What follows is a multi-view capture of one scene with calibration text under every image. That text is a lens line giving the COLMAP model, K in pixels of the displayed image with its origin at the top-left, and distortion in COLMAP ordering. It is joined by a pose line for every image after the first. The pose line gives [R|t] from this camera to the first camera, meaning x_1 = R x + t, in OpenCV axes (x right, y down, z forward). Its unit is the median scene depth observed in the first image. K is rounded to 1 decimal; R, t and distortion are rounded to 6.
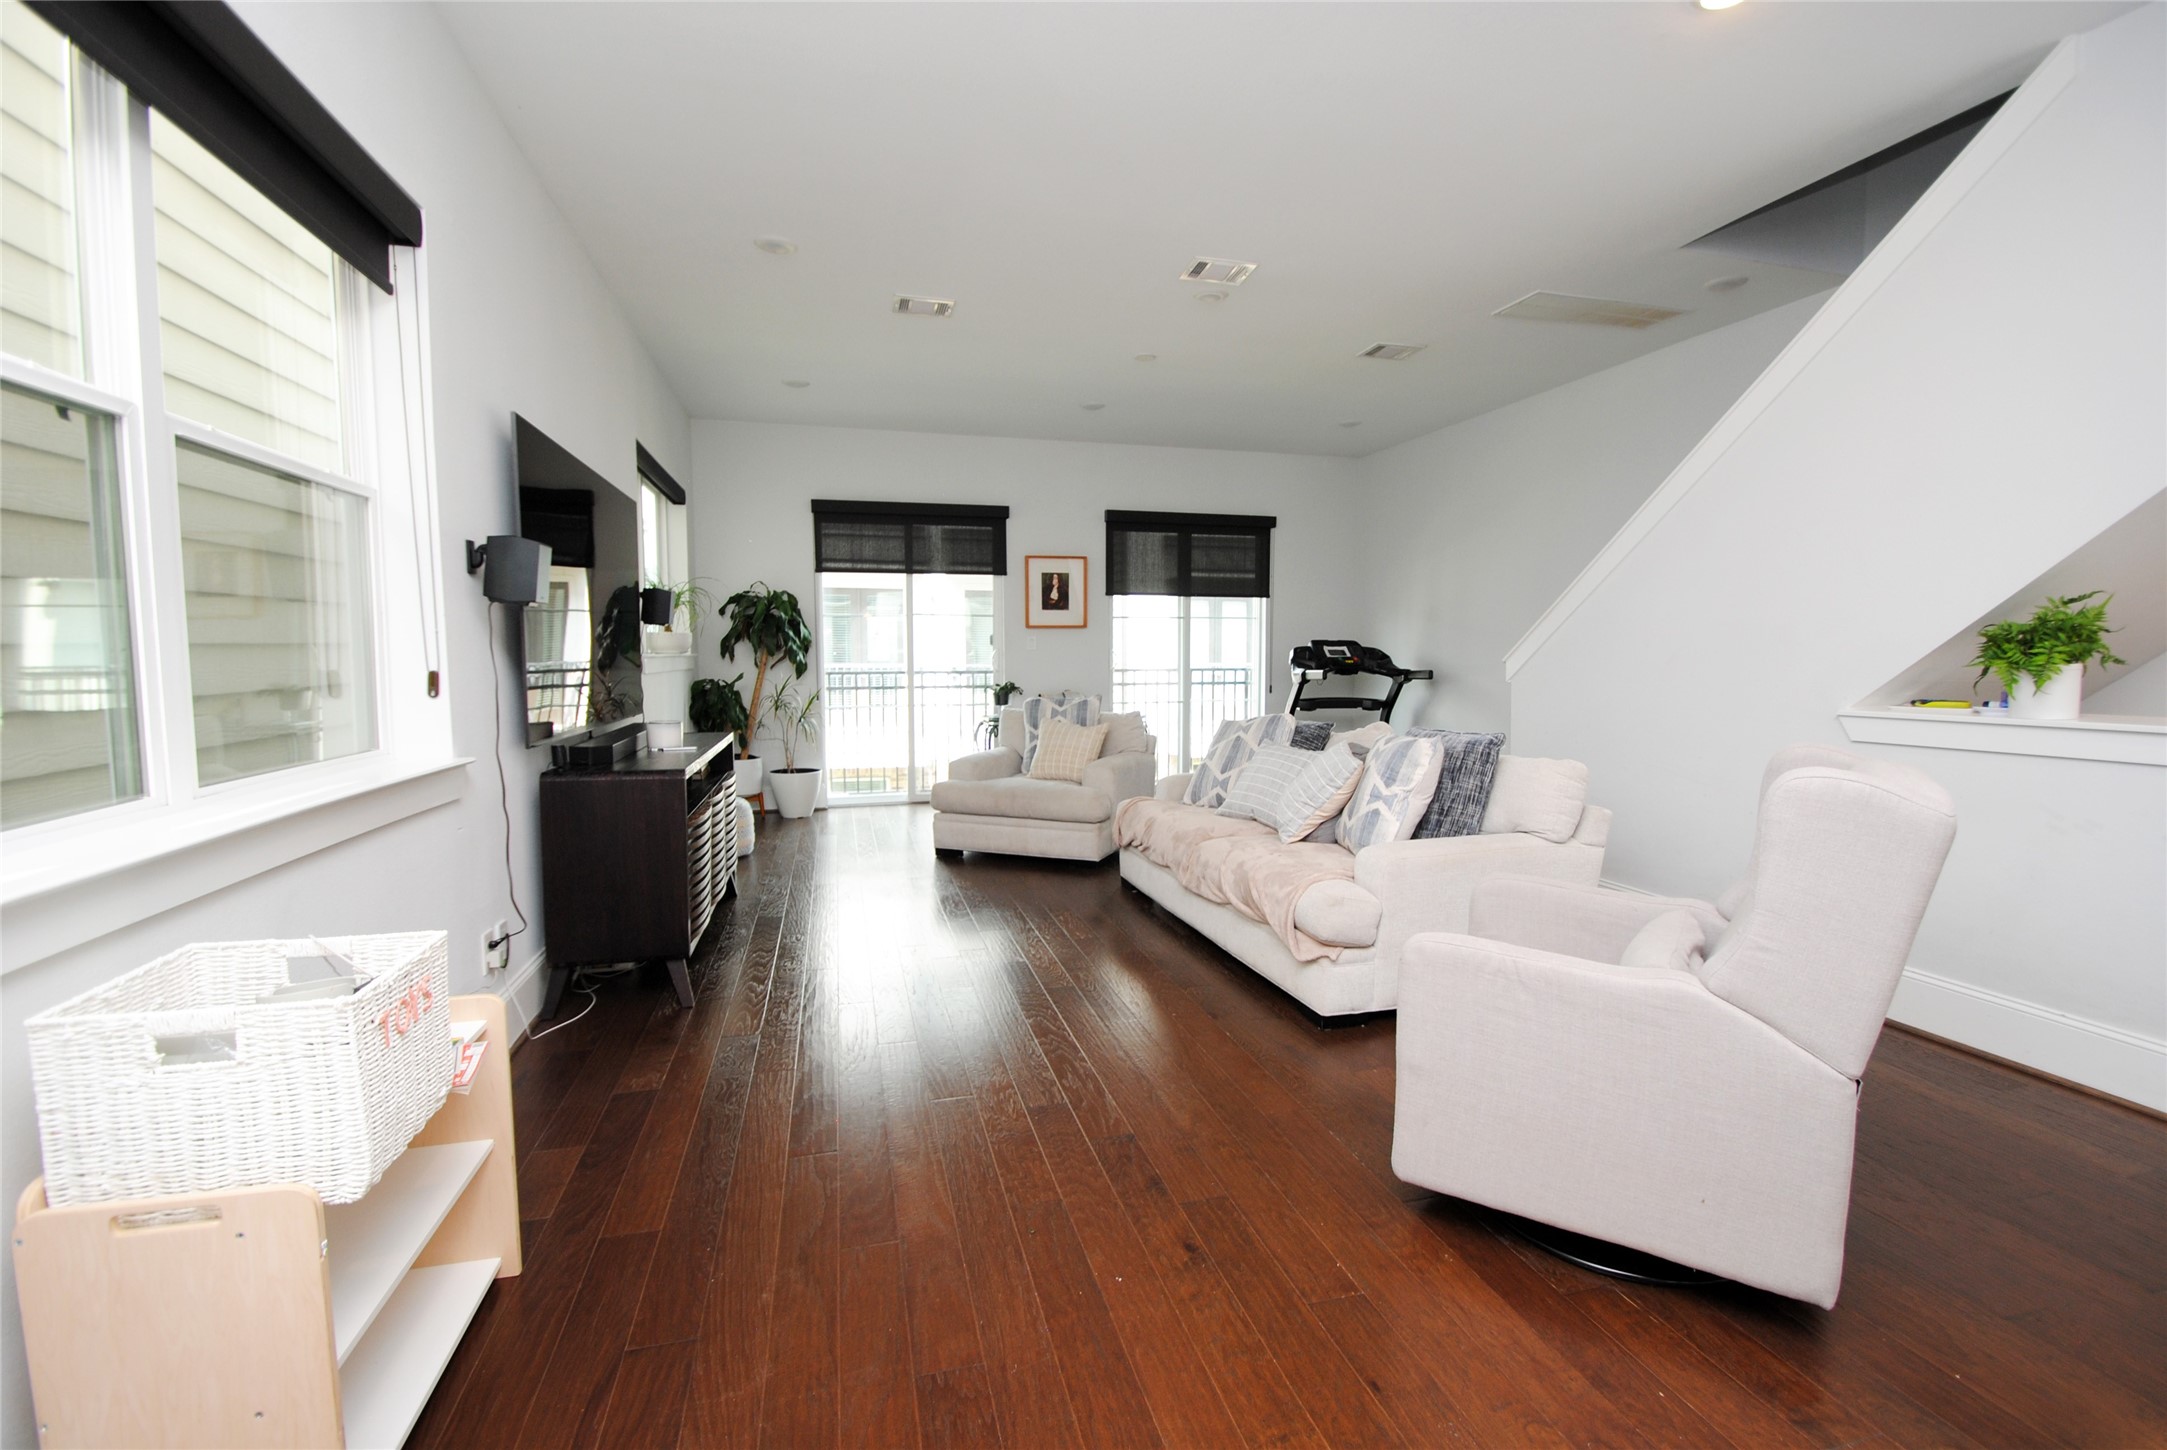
lens RADIAL K [[952.8, 0, 1092.9], [0, 952.8, 723.3], [0, 0, 1]] dist [0.010714, -0.013322]
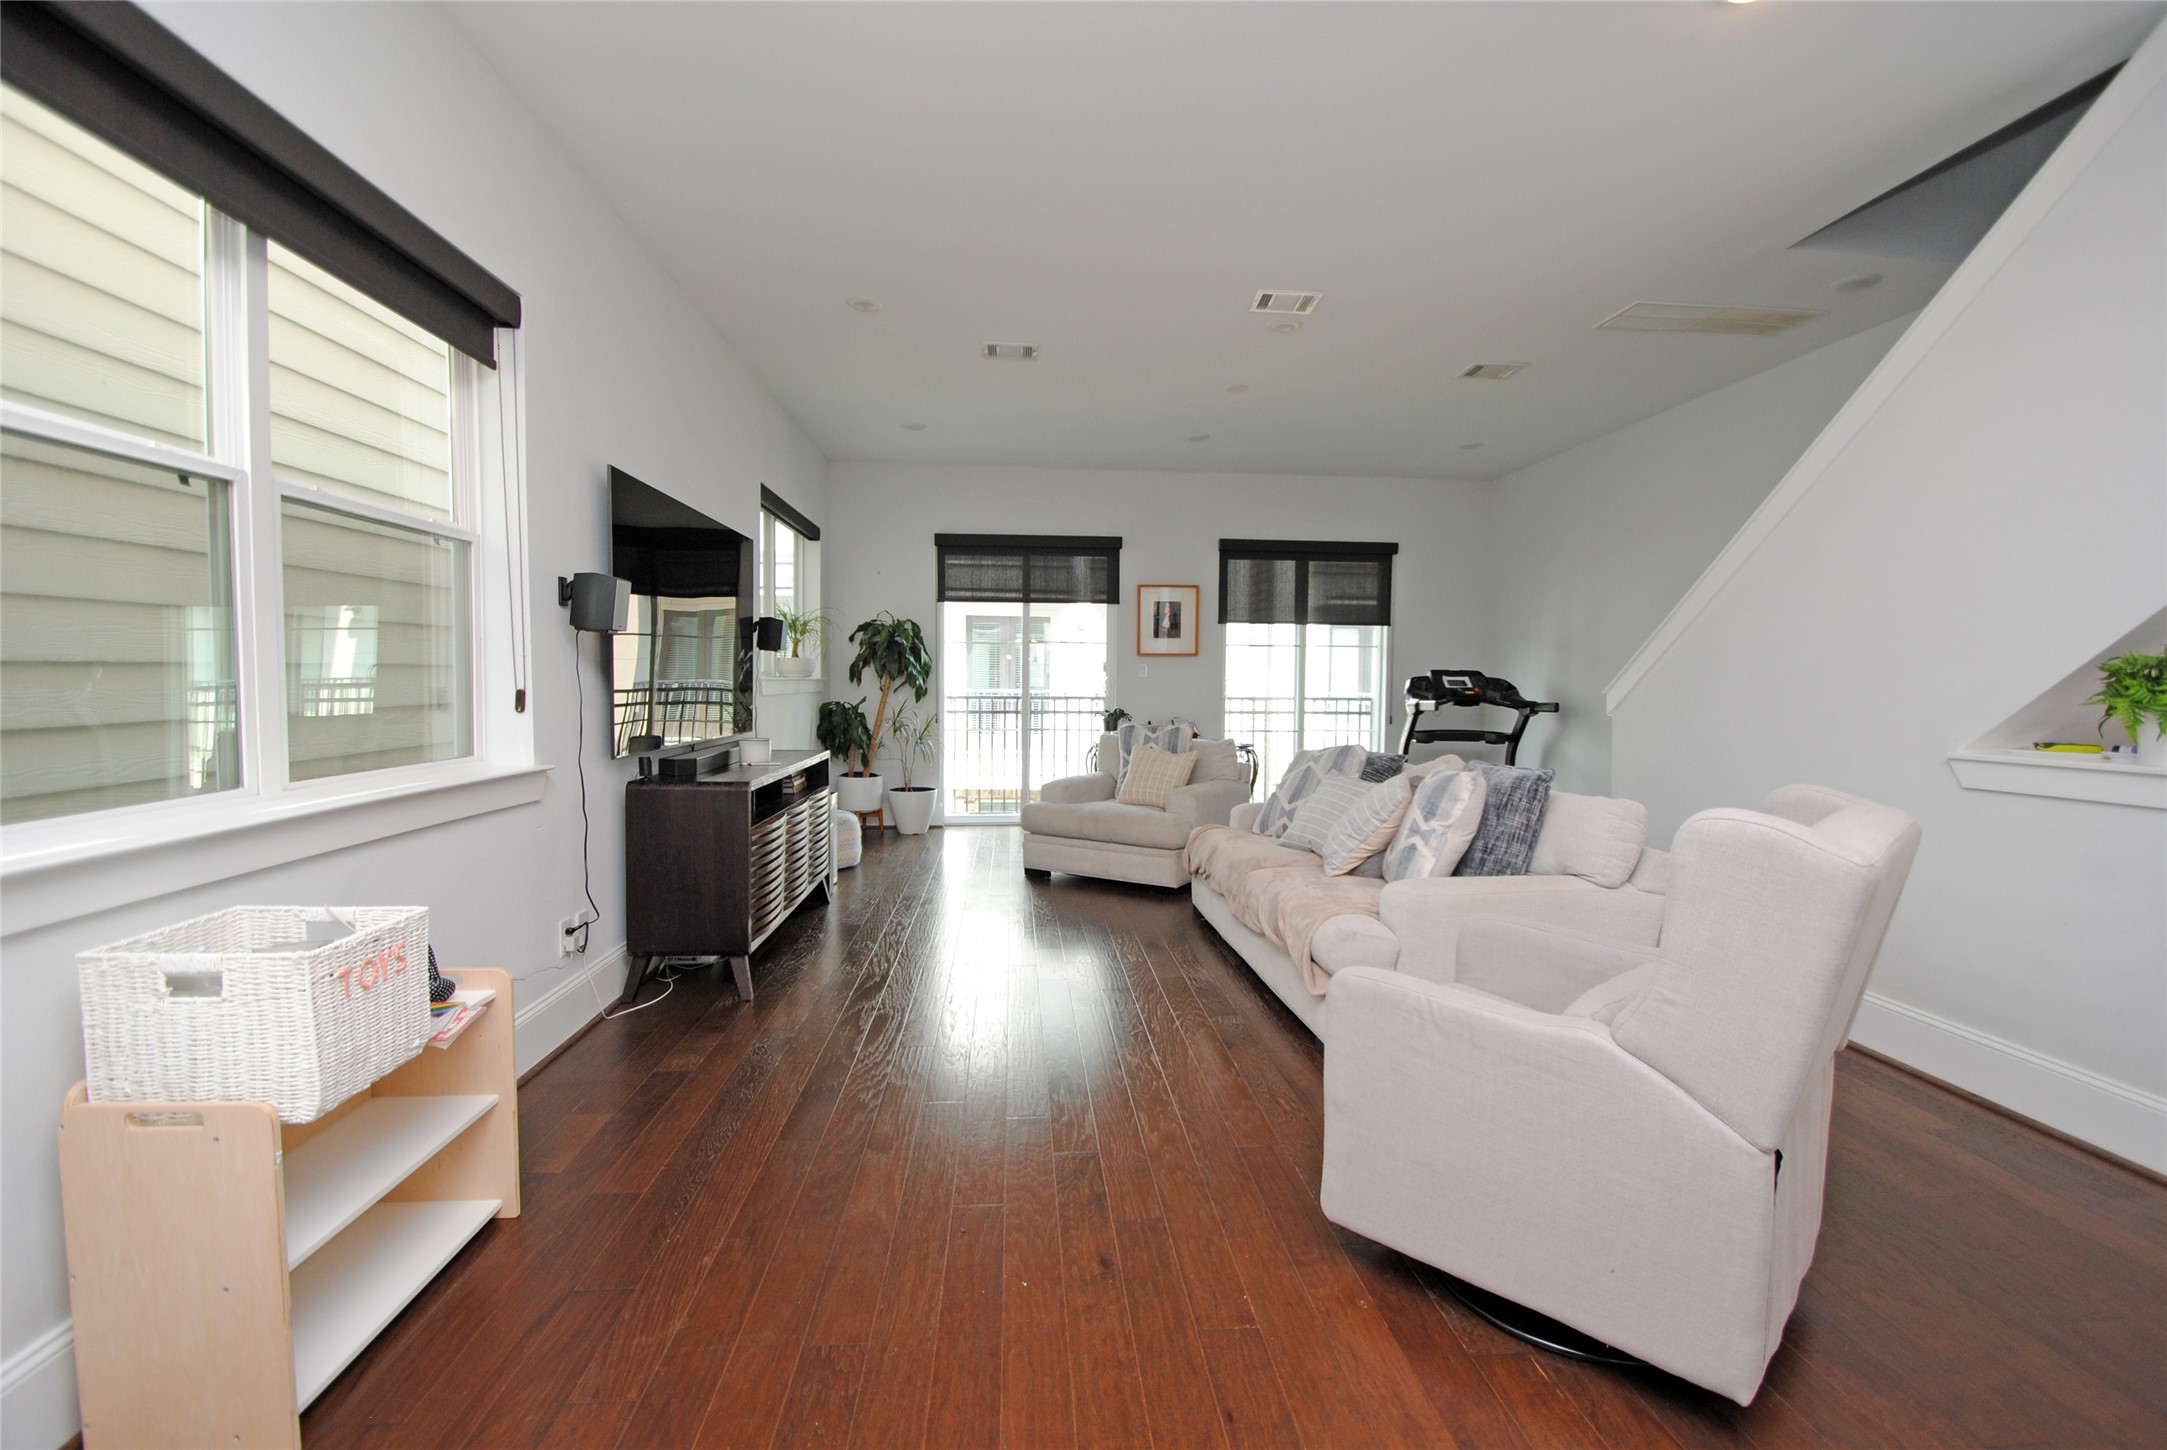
lens RADIAL K [[952.8, 0, 1092.8], [0, 952.8, 722.5], [0, 0, 1]] dist [0.010714, -0.013322]
pose [[0.984148, 0.017882, -0.176447, 0.098661], [-0.023104, 0.999352, -0.027586, 0.000658], [0.175840, 0.031226, 0.983923, -0.008334]]
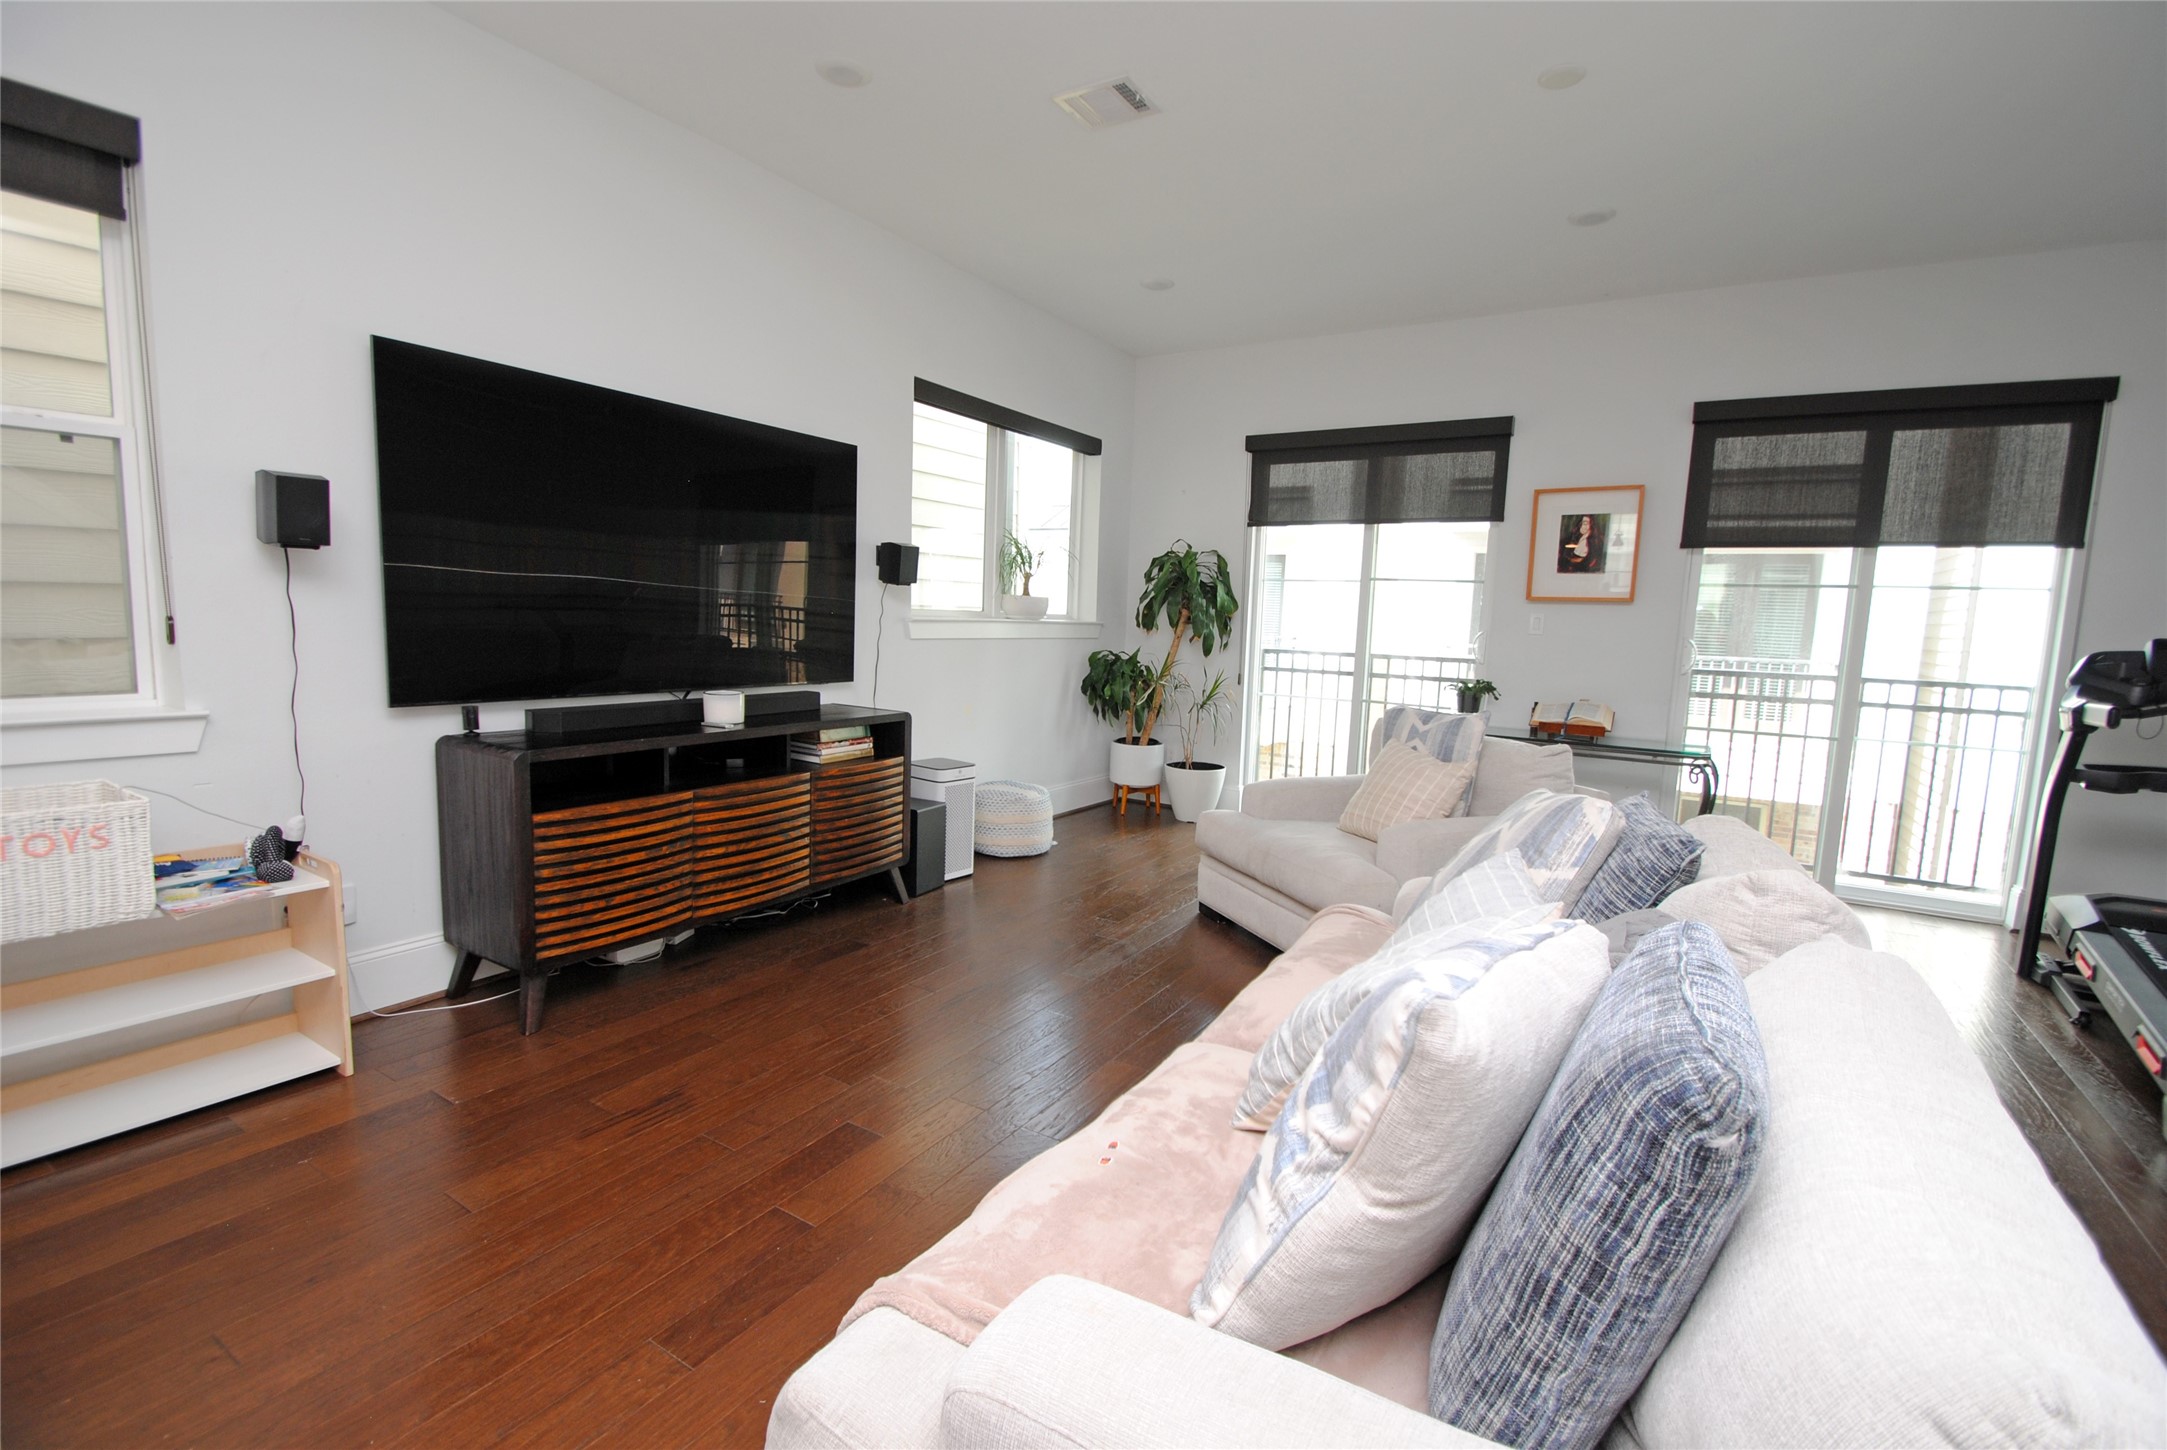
lens RADIAL K [[952.8, 0, 1089.5], [0, 952.8, 729.7], [0, 0, 1]] dist [0.010714, -0.013322]
pose [[0.688761, 0.113837, -0.715995, 0.317022], [-0.090477, 0.993371, 0.070902, -0.046850], [0.719321, 0.015946, 0.694495, 0.499466]]
